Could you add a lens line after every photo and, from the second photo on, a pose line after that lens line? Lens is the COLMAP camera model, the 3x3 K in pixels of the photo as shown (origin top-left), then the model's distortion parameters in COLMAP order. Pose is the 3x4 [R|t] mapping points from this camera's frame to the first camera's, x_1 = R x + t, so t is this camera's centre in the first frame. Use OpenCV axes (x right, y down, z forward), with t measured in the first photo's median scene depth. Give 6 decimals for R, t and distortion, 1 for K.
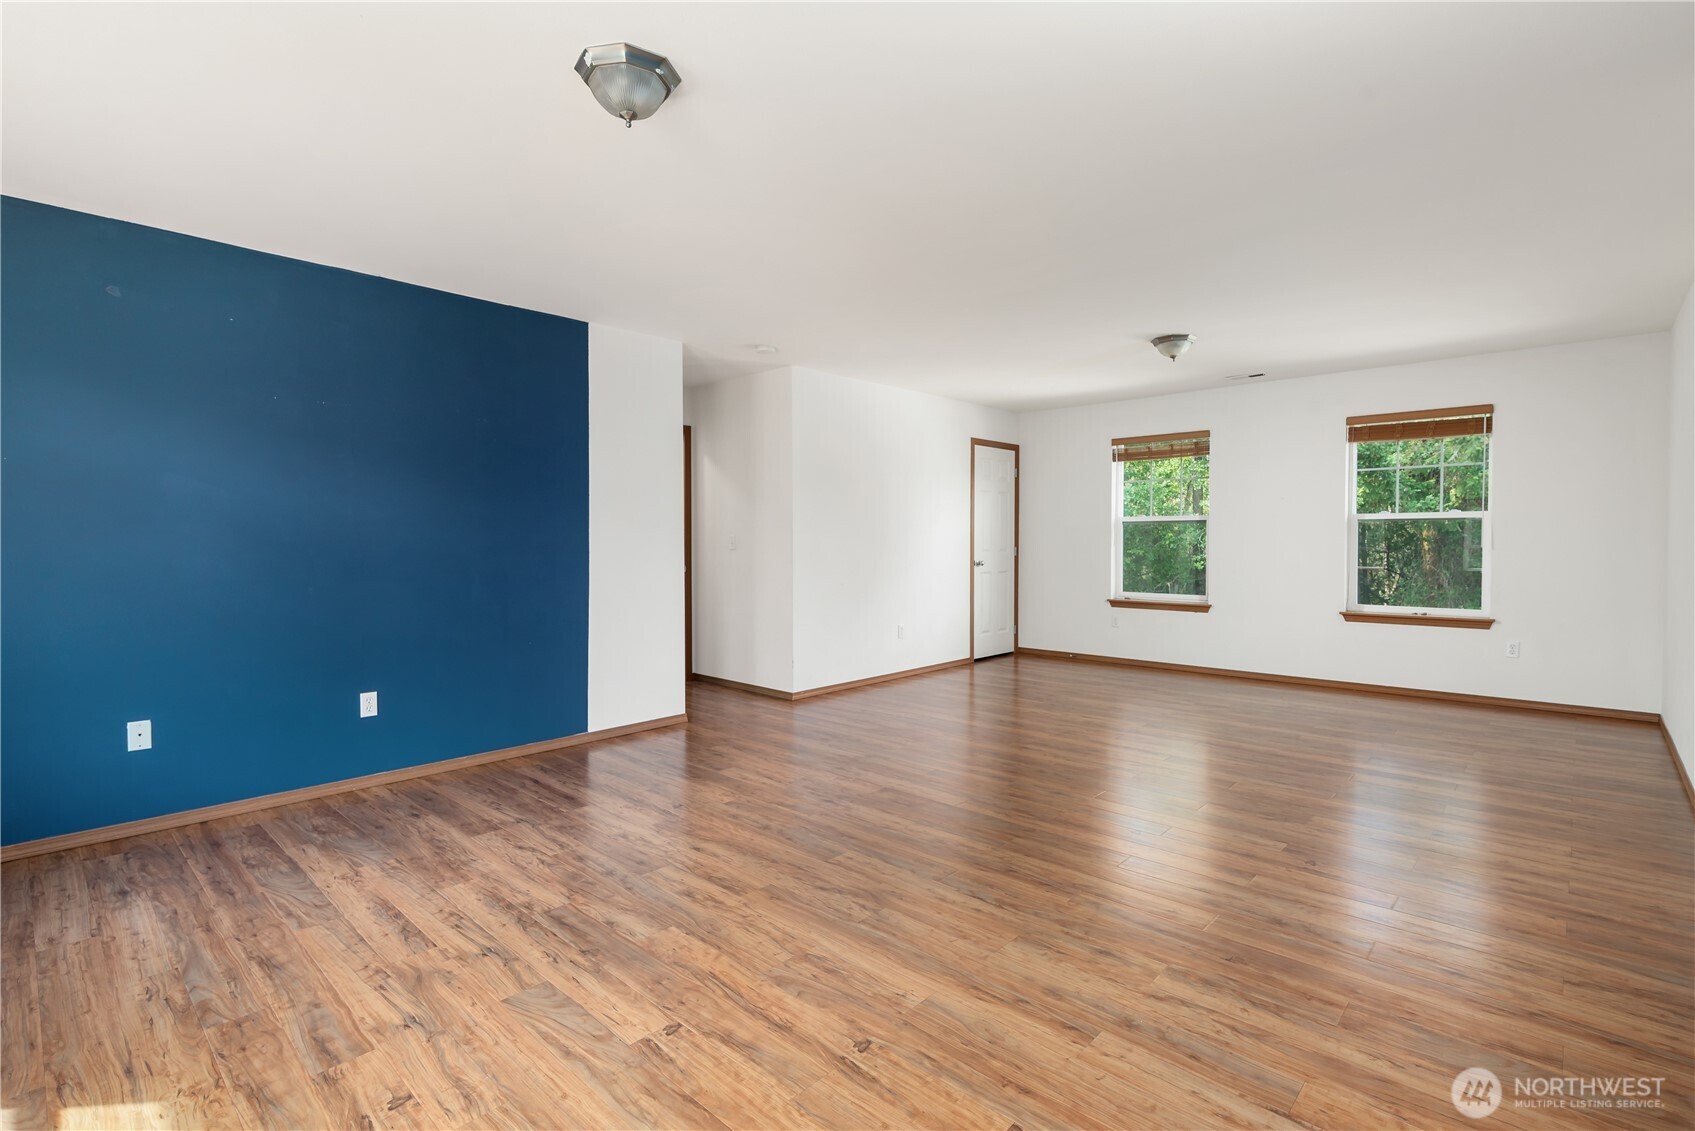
lens RADIAL K [[781.4, 0, 847.5], [0, 781.4, 565.5], [0, 0, 1]] dist [-0.000976, 0.000086]
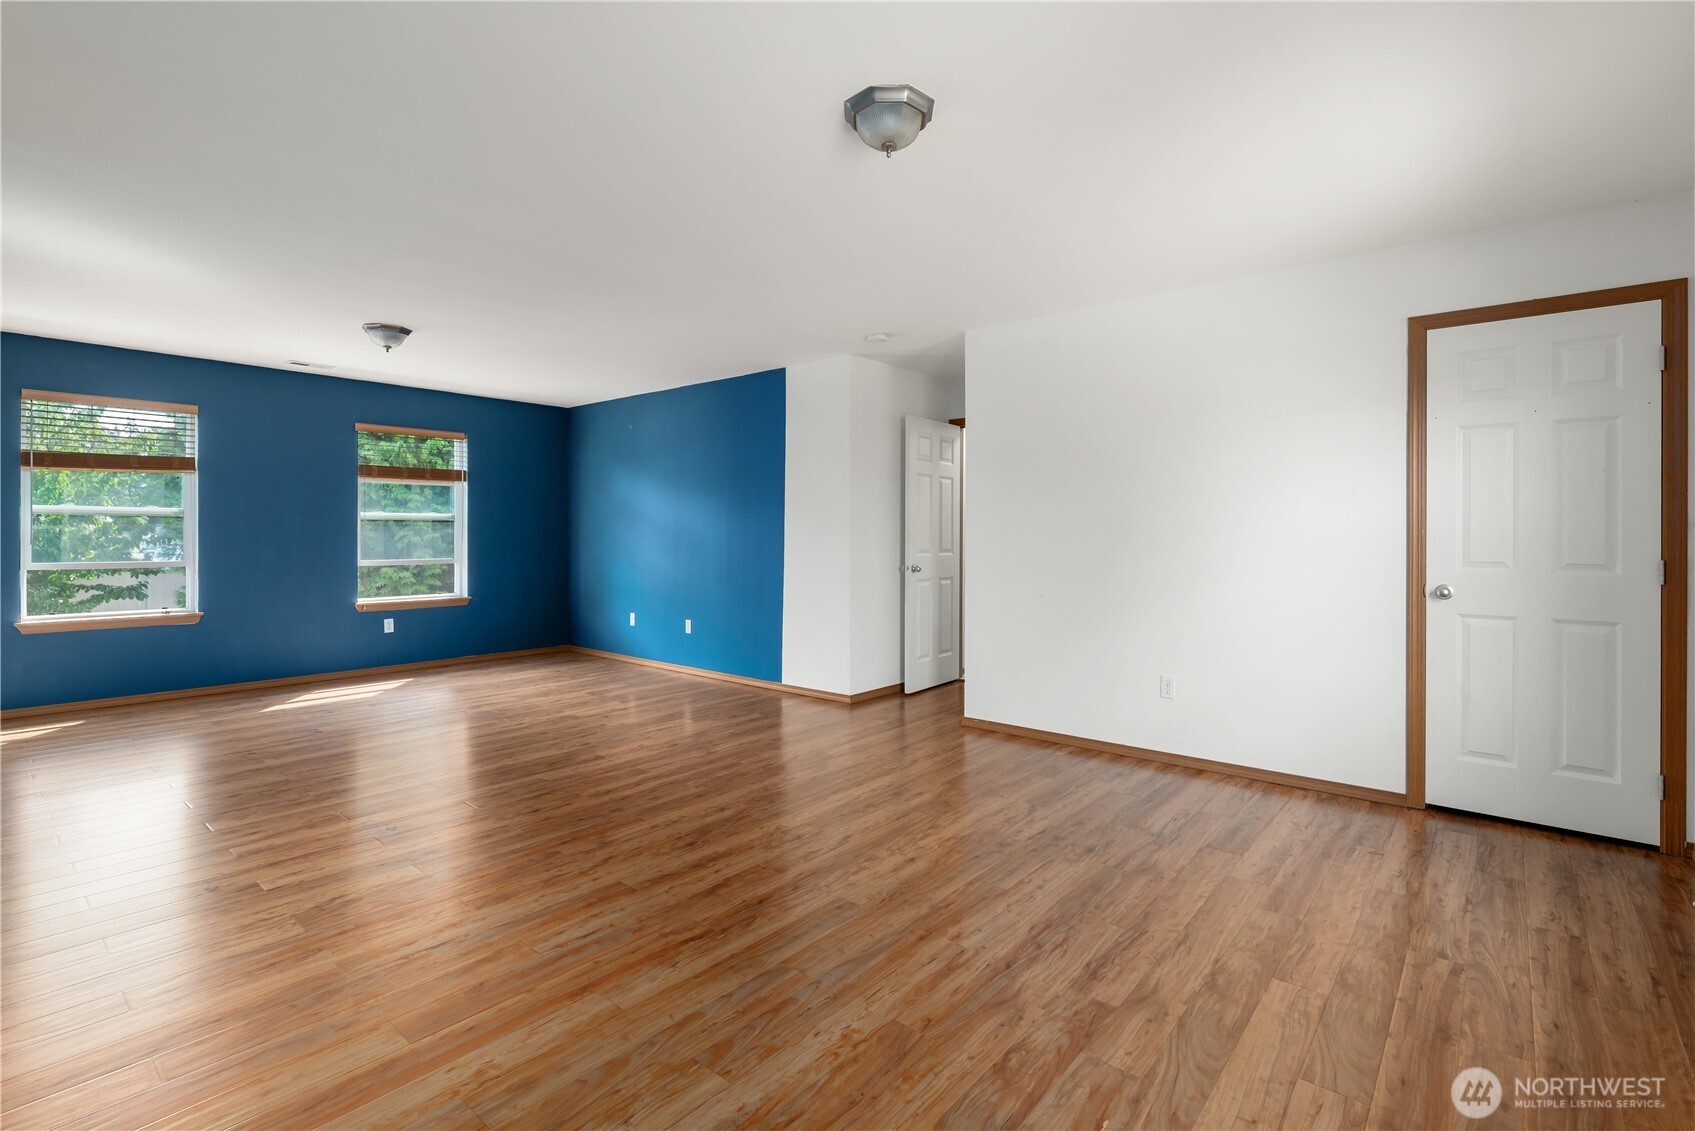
lens RADIAL K [[775.5, 0, 857.7], [0, 775.5, 526.6], [0, 0, 1]] dist [0.003801, 0.001092]
pose [[0.065415, -0.013798, -0.997763, 0.659562], [-0.044425, 0.998873, -0.016726, -0.019703], [0.996869, 0.045420, 0.064728, 0.715222]]
